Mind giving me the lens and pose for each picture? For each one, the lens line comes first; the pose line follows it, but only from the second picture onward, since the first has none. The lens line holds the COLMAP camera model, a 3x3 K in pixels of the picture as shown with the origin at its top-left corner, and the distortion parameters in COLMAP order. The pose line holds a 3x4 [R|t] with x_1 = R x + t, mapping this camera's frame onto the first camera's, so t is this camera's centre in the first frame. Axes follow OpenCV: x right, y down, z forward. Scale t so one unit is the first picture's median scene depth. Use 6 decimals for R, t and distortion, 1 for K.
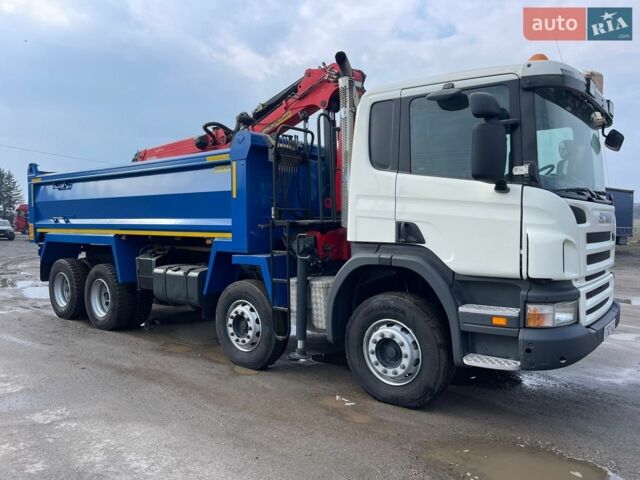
lens RADIAL K [[482.2, 0, 320.0], [0, 482.2, 240.0], [0, 0, 1]] dist [0.002731, 0.001025]
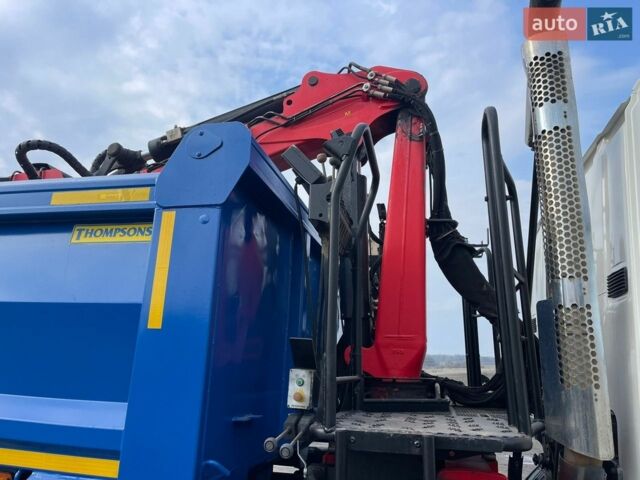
lens RADIAL K [[482.2, 0, 320.0], [0, 482.2, 240.0], [0, 0, 1]] dist [0.002731, 0.001025]
pose [[0.894234, 0.153762, 0.420362, -0.214396], [-0.028050, 0.956549, -0.290219, -0.056768], [-0.446721, 0.247733, 0.859691, 0.679522]]
